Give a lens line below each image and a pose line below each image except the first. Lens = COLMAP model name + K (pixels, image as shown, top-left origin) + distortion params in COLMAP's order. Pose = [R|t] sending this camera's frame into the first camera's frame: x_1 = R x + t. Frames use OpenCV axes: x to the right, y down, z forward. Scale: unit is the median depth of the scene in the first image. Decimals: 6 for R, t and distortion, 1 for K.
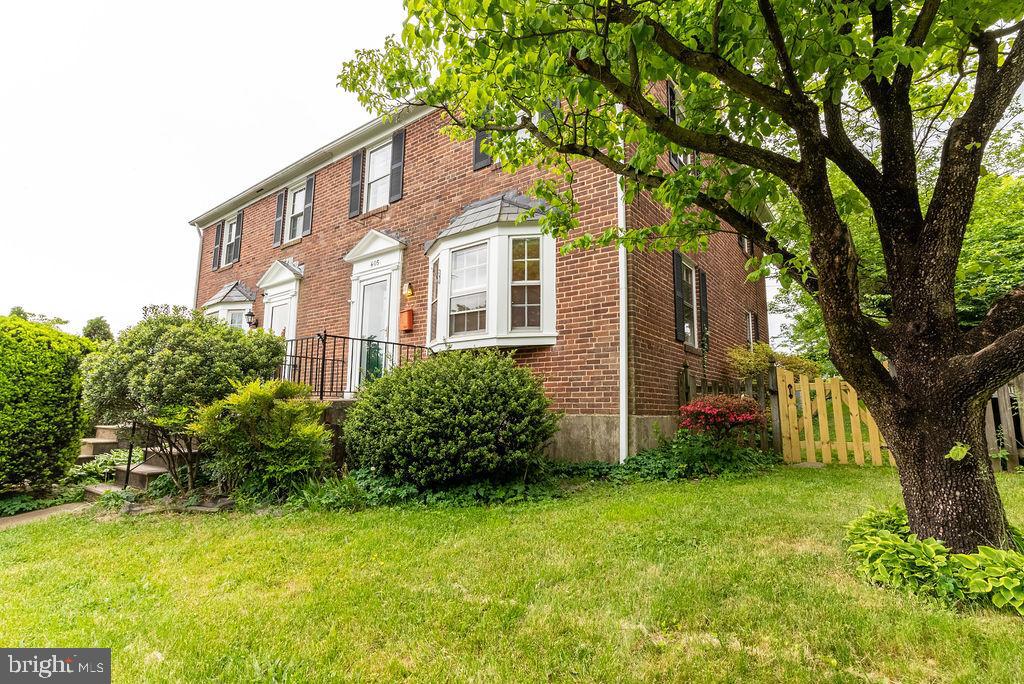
lens RADIAL K [[488.7, 0, 512.9], [0, 488.7, 338.9], [0, 0, 1]] dist [0.001333, -0.000044]
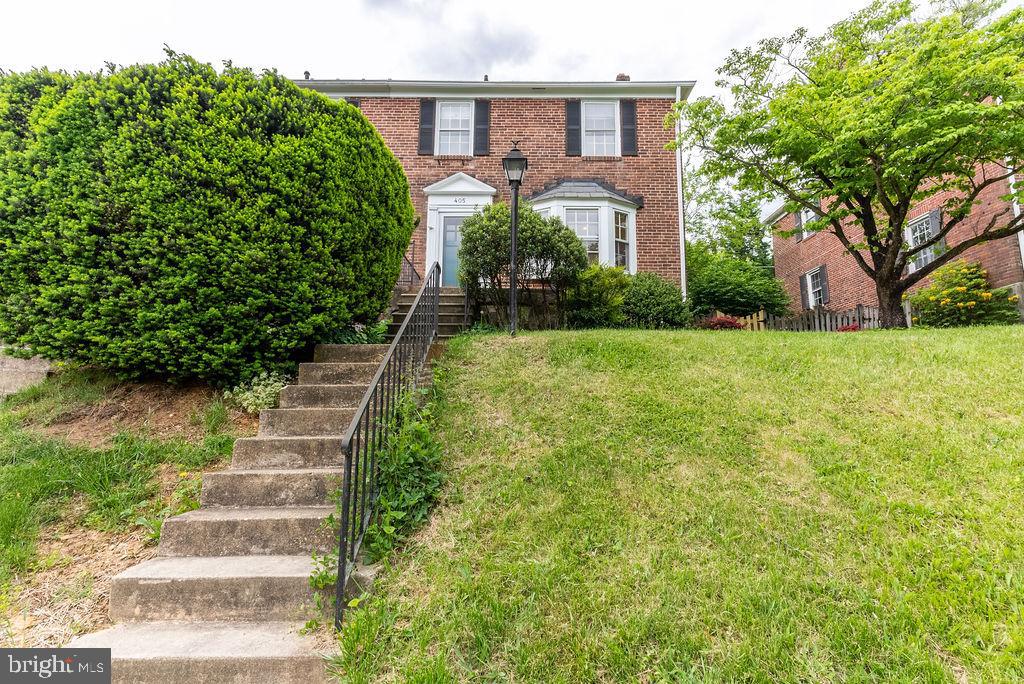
lens RADIAL K [[488.7, 0, 512.0], [0, 488.7, 339.8], [0, 0, 1]] dist [0.001333, -0.000044]
pose [[0.804547, 0.090269, 0.586989, -1.244613], [-0.091450, 0.995423, -0.027736, 0.303581], [-0.586806, -0.031365, 0.809120, -0.087557]]
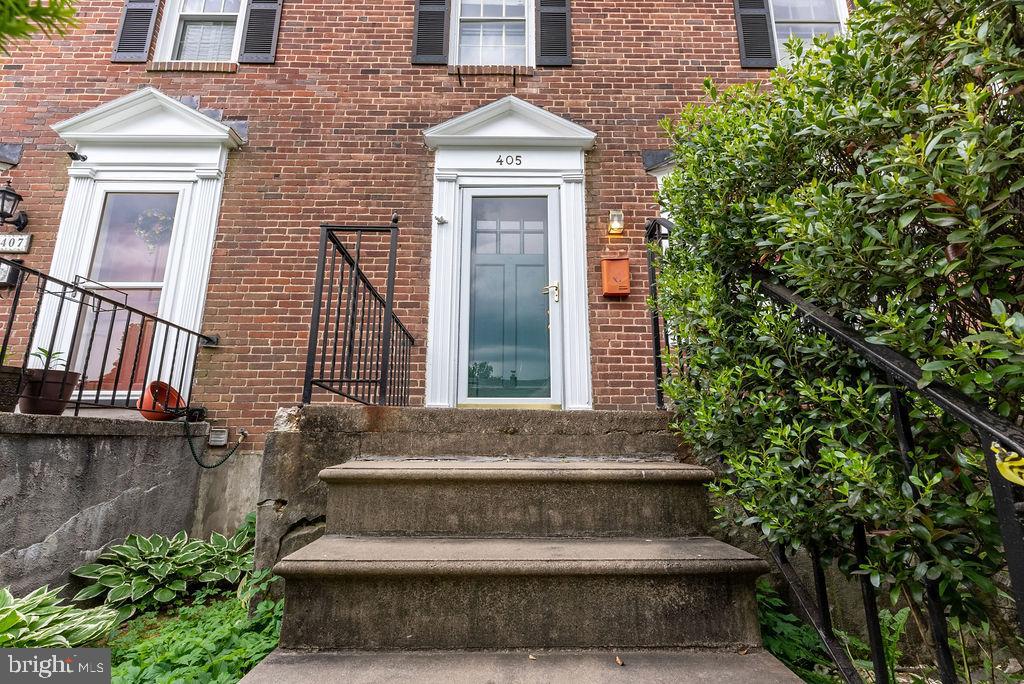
lens RADIAL K [[488.7, 0, 511.7], [0, 488.7, 341.5], [0, 0, 1]] dist [0.001333, -0.000044]
pose [[0.791154, 0.134307, 0.596689, -0.819170], [-0.087280, 0.990399, -0.107201, 0.131124], [-0.605358, 0.032733, 0.795280, 0.865455]]
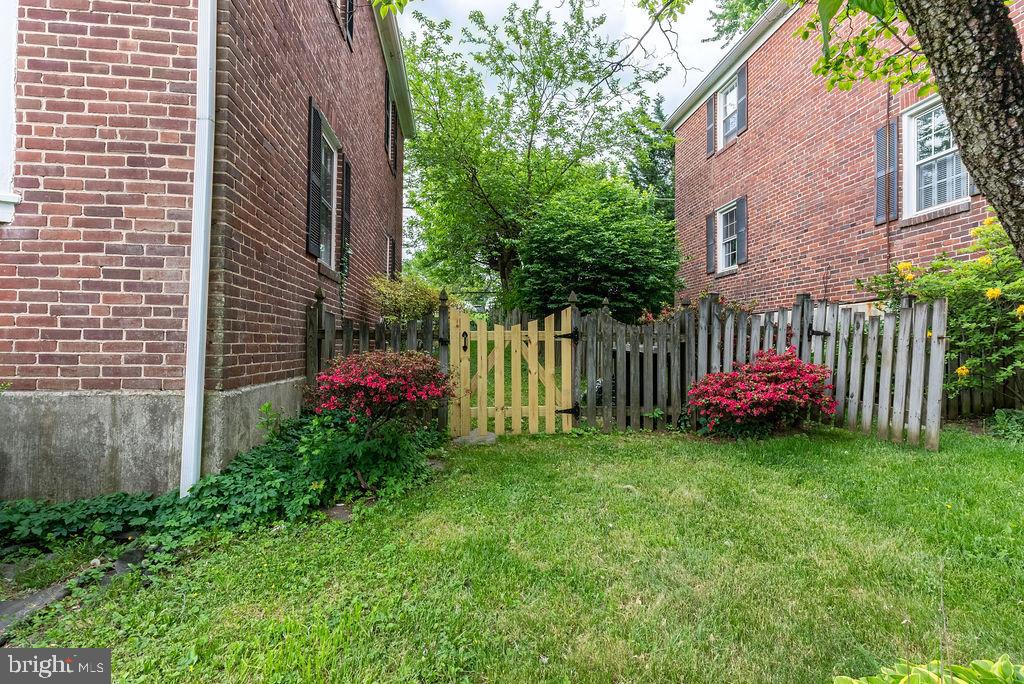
lens RADIAL K [[488.7, 0, 511.1], [0, 488.7, 342.1], [0, 0, 1]] dist [0.001333, -0.000044]
pose [[0.726673, 0.003890, 0.686972, 0.115051], [-0.106332, 0.988570, 0.106880, 0.022777], [-0.678704, -0.150714, 0.718781, 0.424949]]
